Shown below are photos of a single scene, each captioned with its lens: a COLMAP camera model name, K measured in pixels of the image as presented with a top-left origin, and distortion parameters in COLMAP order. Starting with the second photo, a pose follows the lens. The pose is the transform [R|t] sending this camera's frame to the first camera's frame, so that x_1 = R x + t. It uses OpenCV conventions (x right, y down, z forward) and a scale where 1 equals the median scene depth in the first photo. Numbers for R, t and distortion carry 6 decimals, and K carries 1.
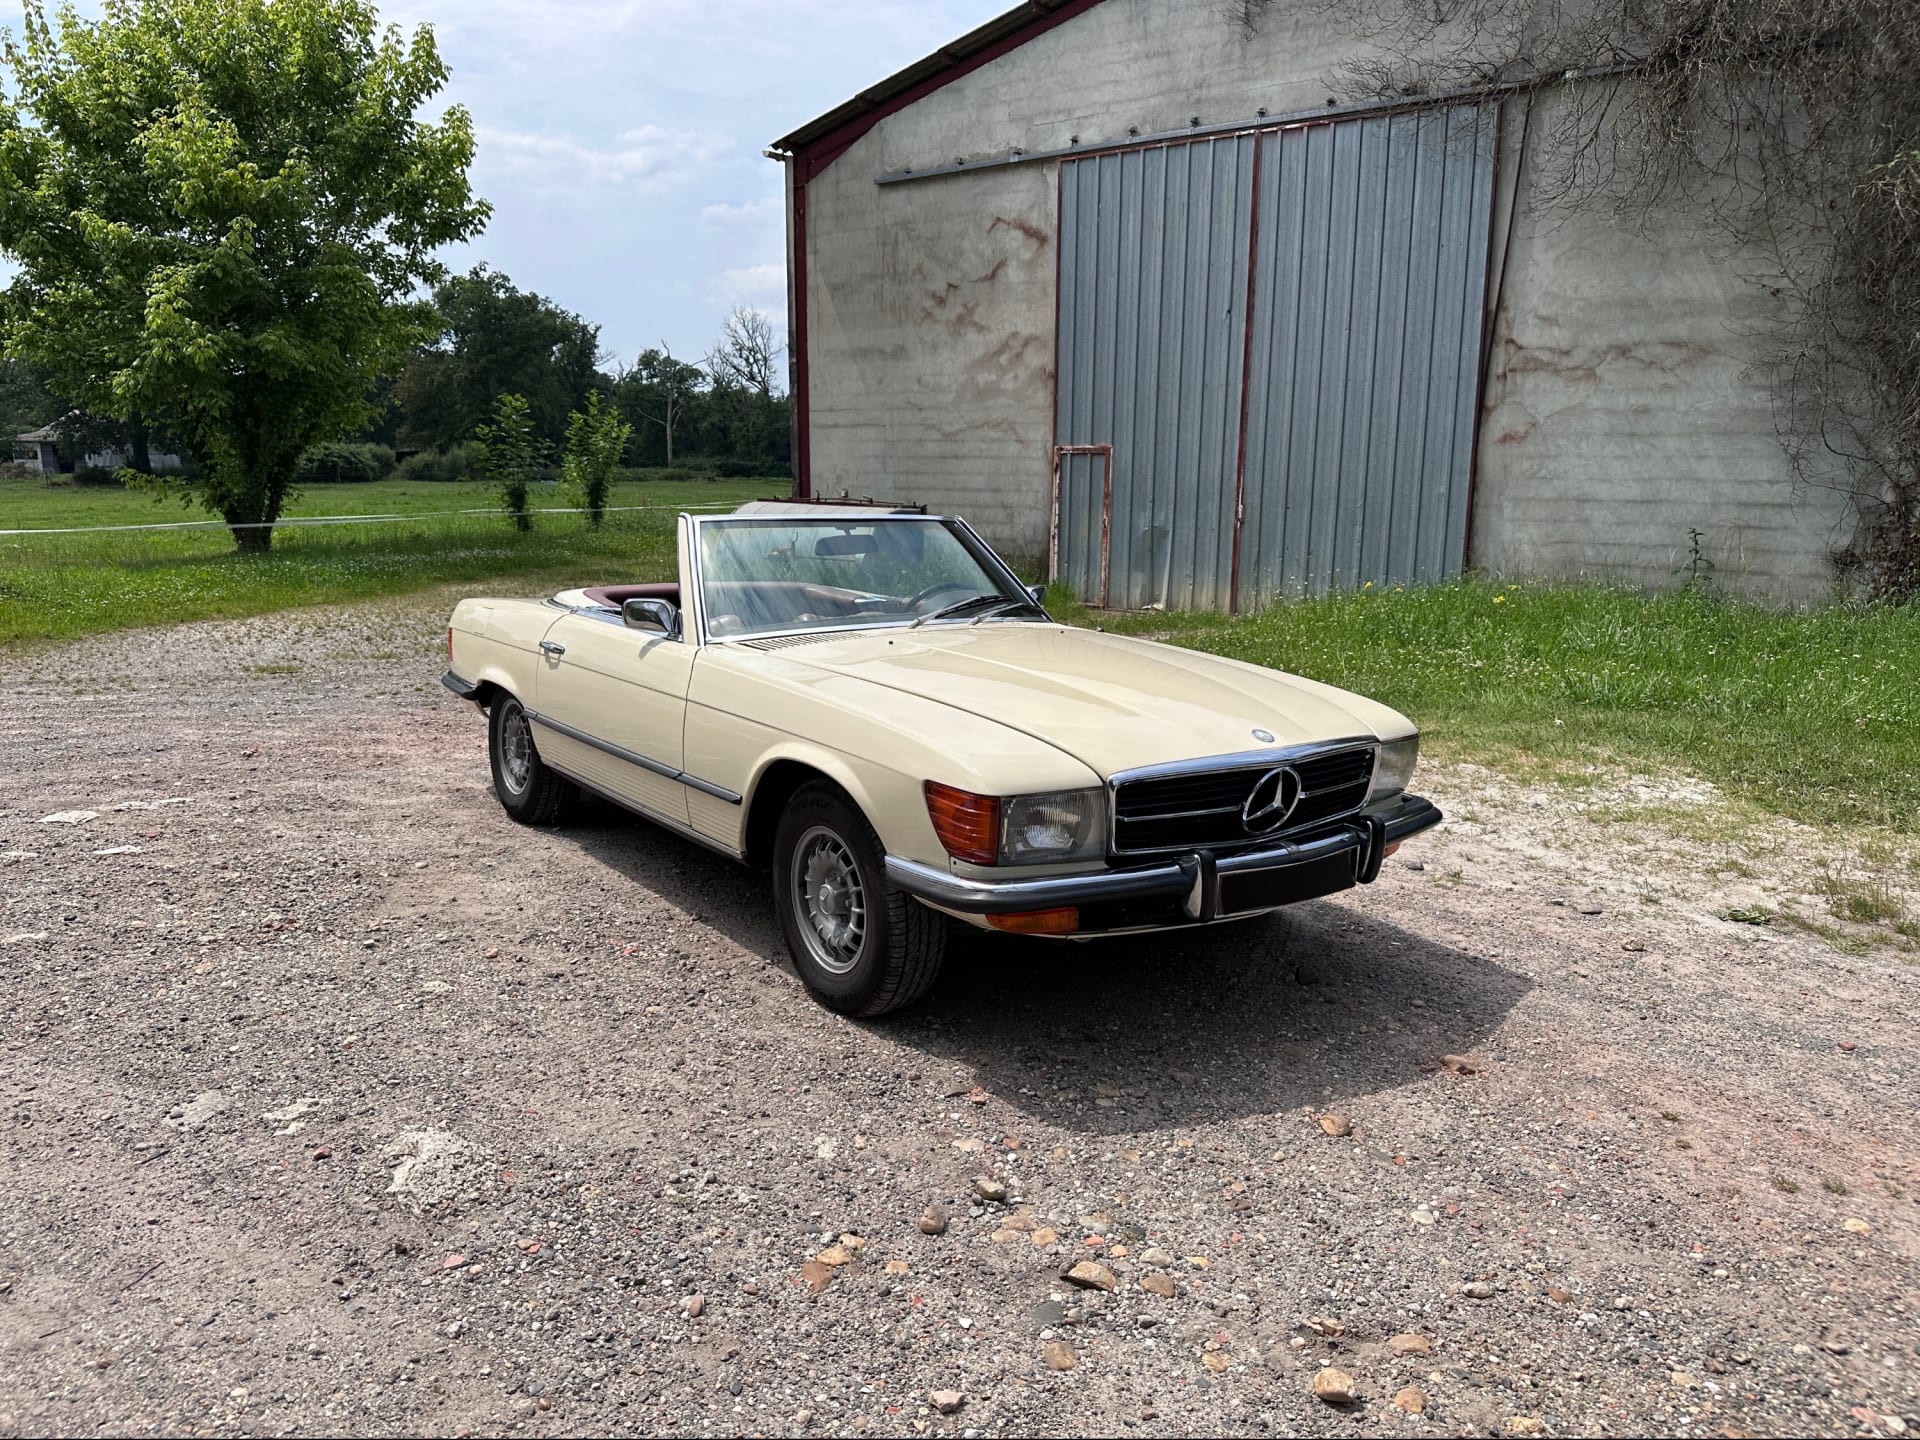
lens RADIAL K [[1345.1, 0, 951.4], [0, 1345.1, 739.1], [0, 0, 1]] dist [0.128569, -0.252993]
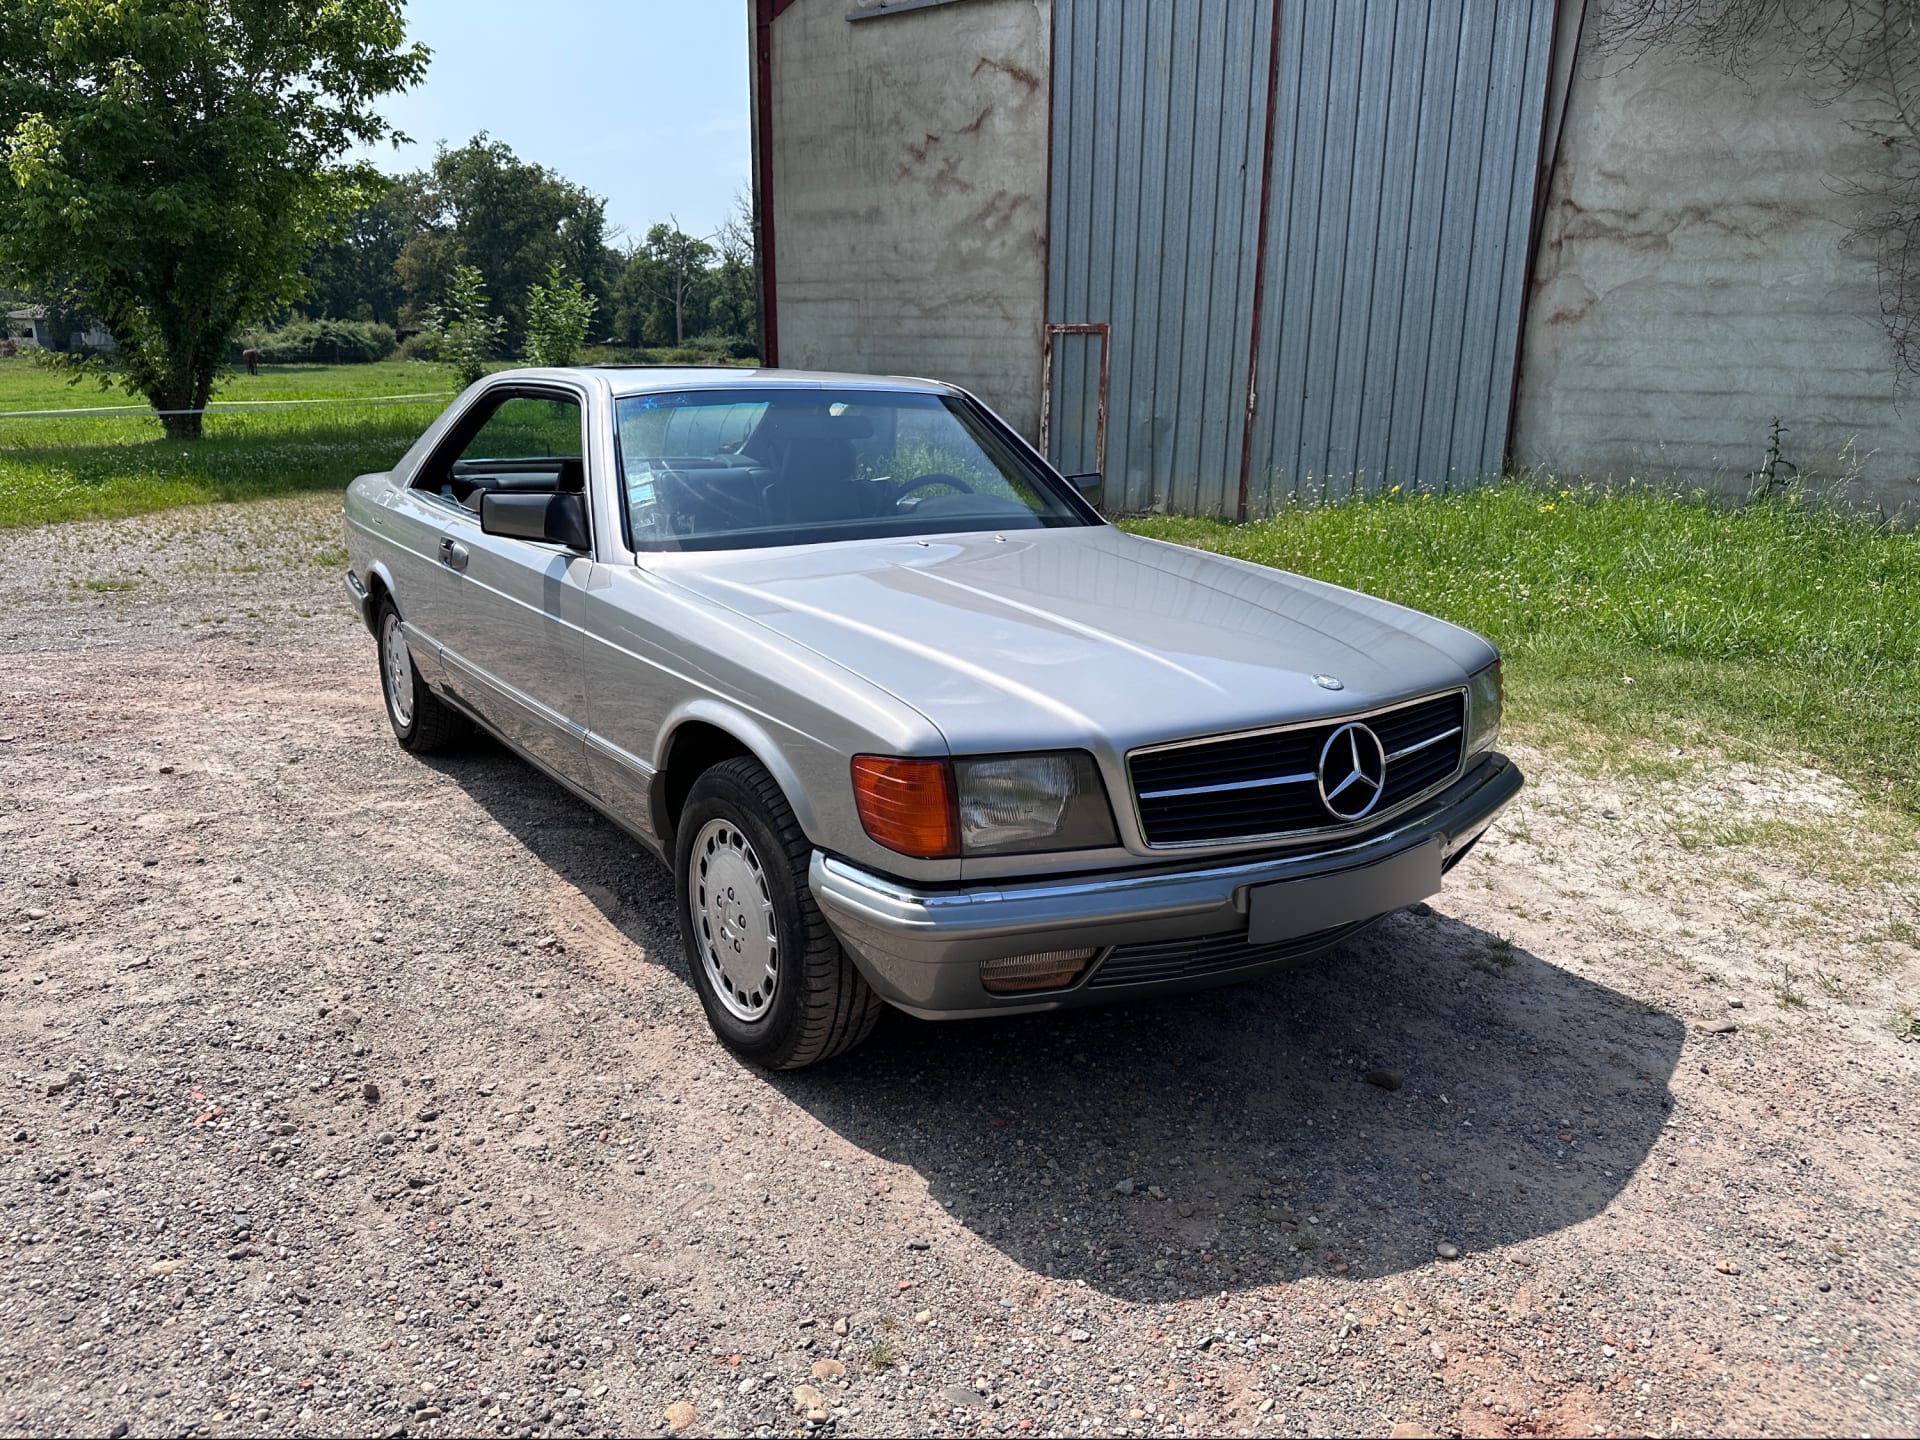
lens RADIAL K [[1343.1, 0, 963.0], [0, 1343.1, 728.2], [0, 0, 1]] dist [0.051737, -0.086054]
pose [[0.999936, 0.007044, -0.008803, 0.035343], [-0.006356, 0.997094, 0.075912, -0.021820], [0.009312, -0.075851, 0.997076, 0.113078]]
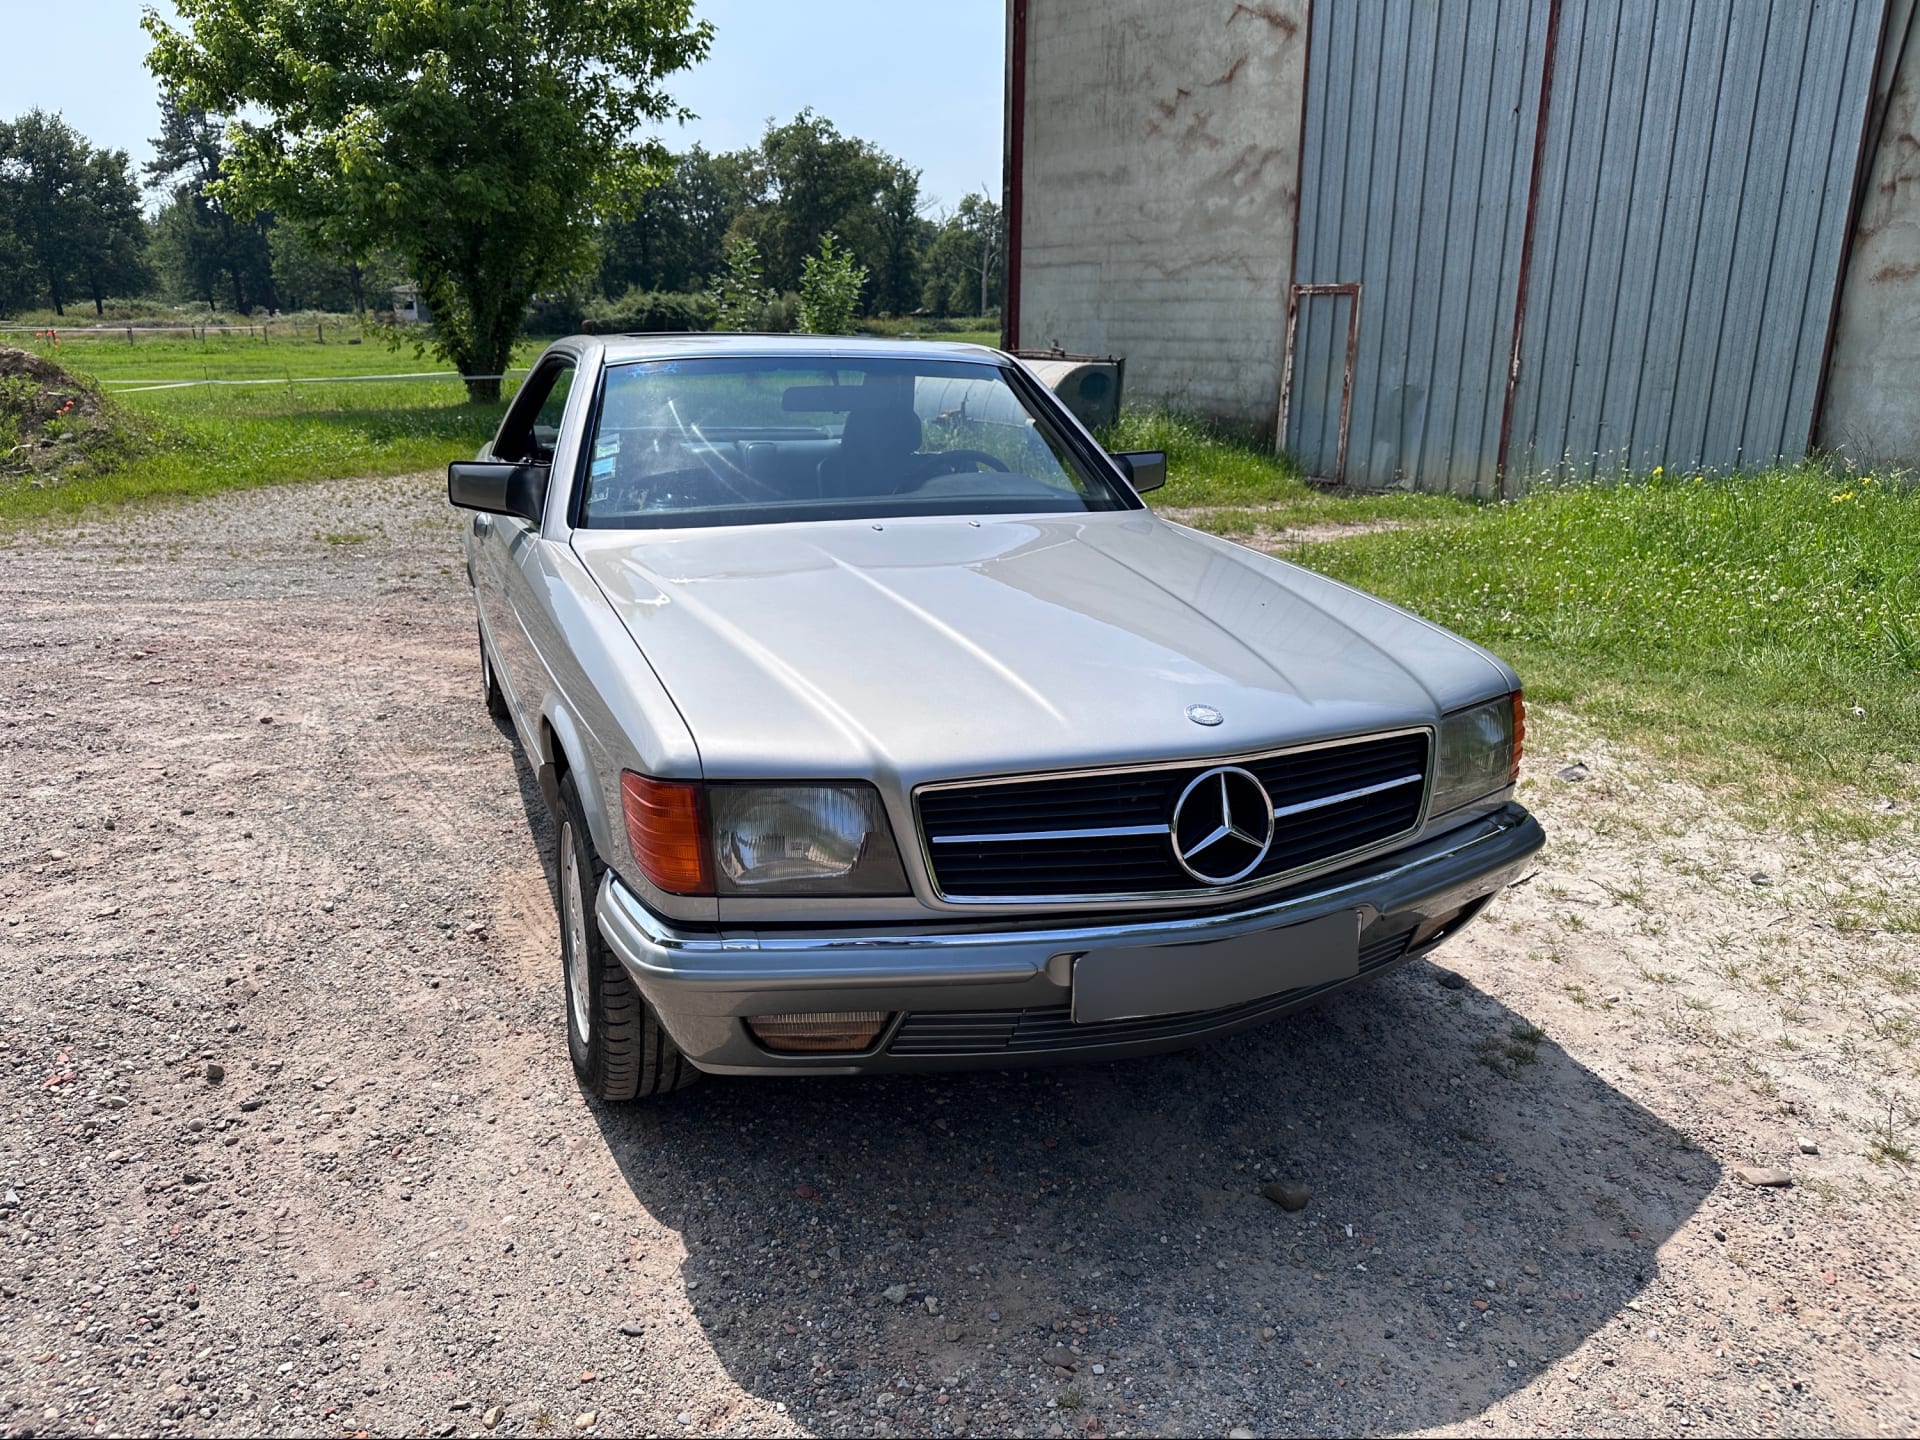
lens RADIAL K [[1354.2, 0, 960.0], [0, 1354.2, 720.0], [0, 0, 1]] dist [0.000665, -0.008041]
pose [[0.972376, 0.065263, -0.224111, 0.090466], [-0.044198, 0.994228, 0.097761, -0.027379], [0.229197, -0.085156, 0.969648, 0.144282]]
